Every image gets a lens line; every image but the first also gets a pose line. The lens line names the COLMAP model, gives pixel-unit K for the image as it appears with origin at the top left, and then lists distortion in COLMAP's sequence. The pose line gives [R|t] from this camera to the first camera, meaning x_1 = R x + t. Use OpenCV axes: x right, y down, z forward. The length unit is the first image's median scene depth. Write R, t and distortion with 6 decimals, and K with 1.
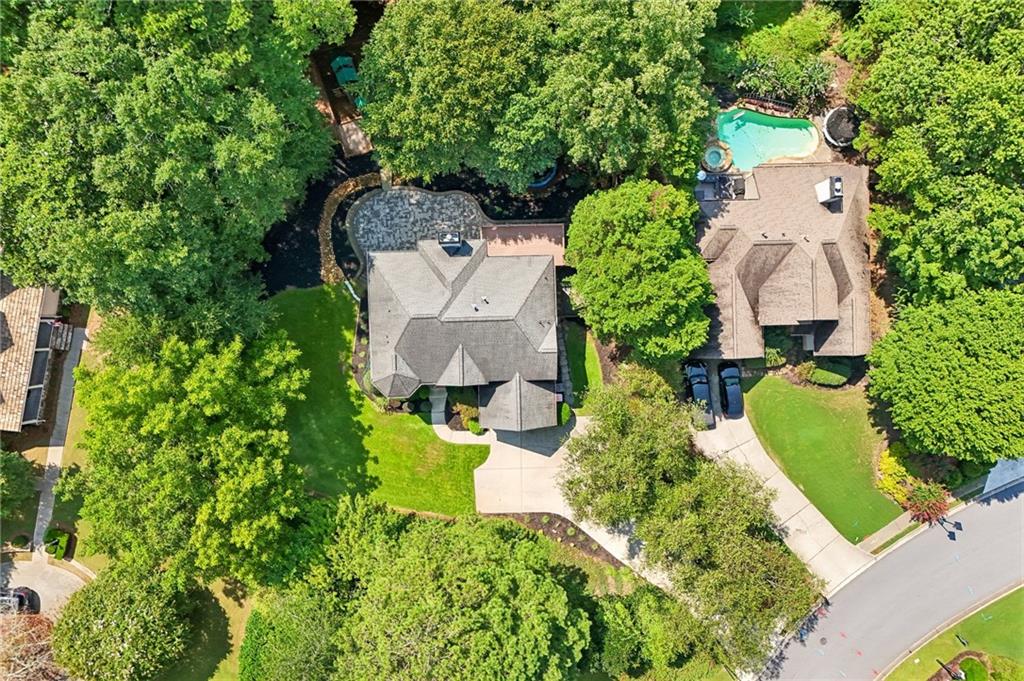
lens RADIAL K [[761.8, 0, 506.3], [0, 761.8, 341.7], [0, 0, 1]] dist [0.071686, -0.077606]
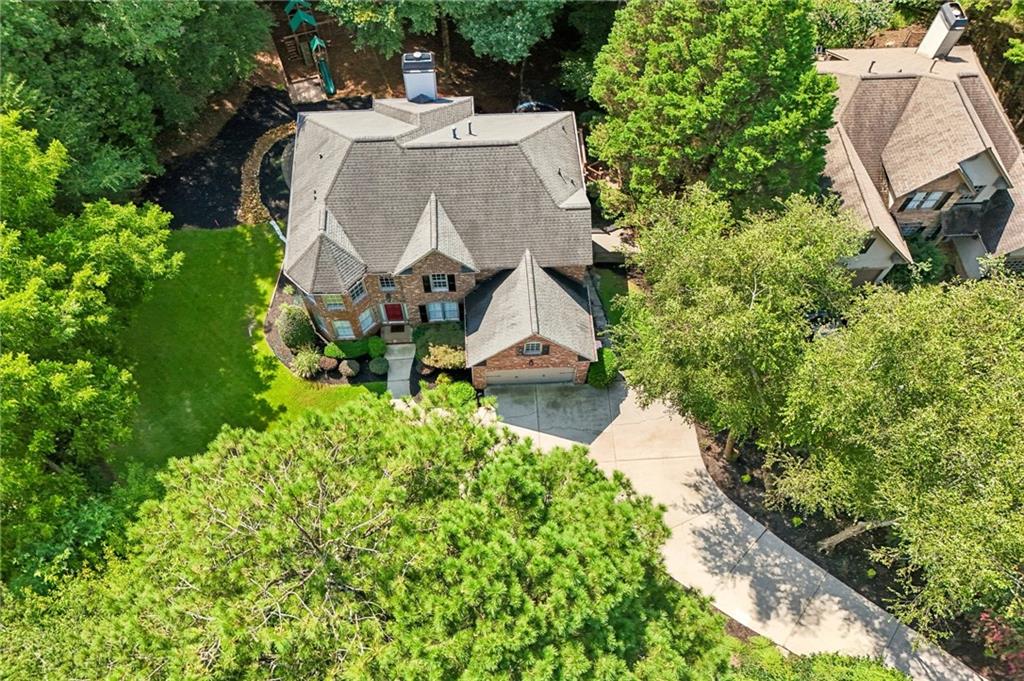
lens RADIAL K [[761.8, 0, 506.3], [0, 761.8, 341.7], [0, 0, 1]] dist [0.071686, -0.077606]
pose [[0.999548, -0.026258, 0.014621, -0.011165], [0.030051, 0.866419, -0.498413, 0.368799], [0.000420, 0.498627, 0.866817, 0.458048]]
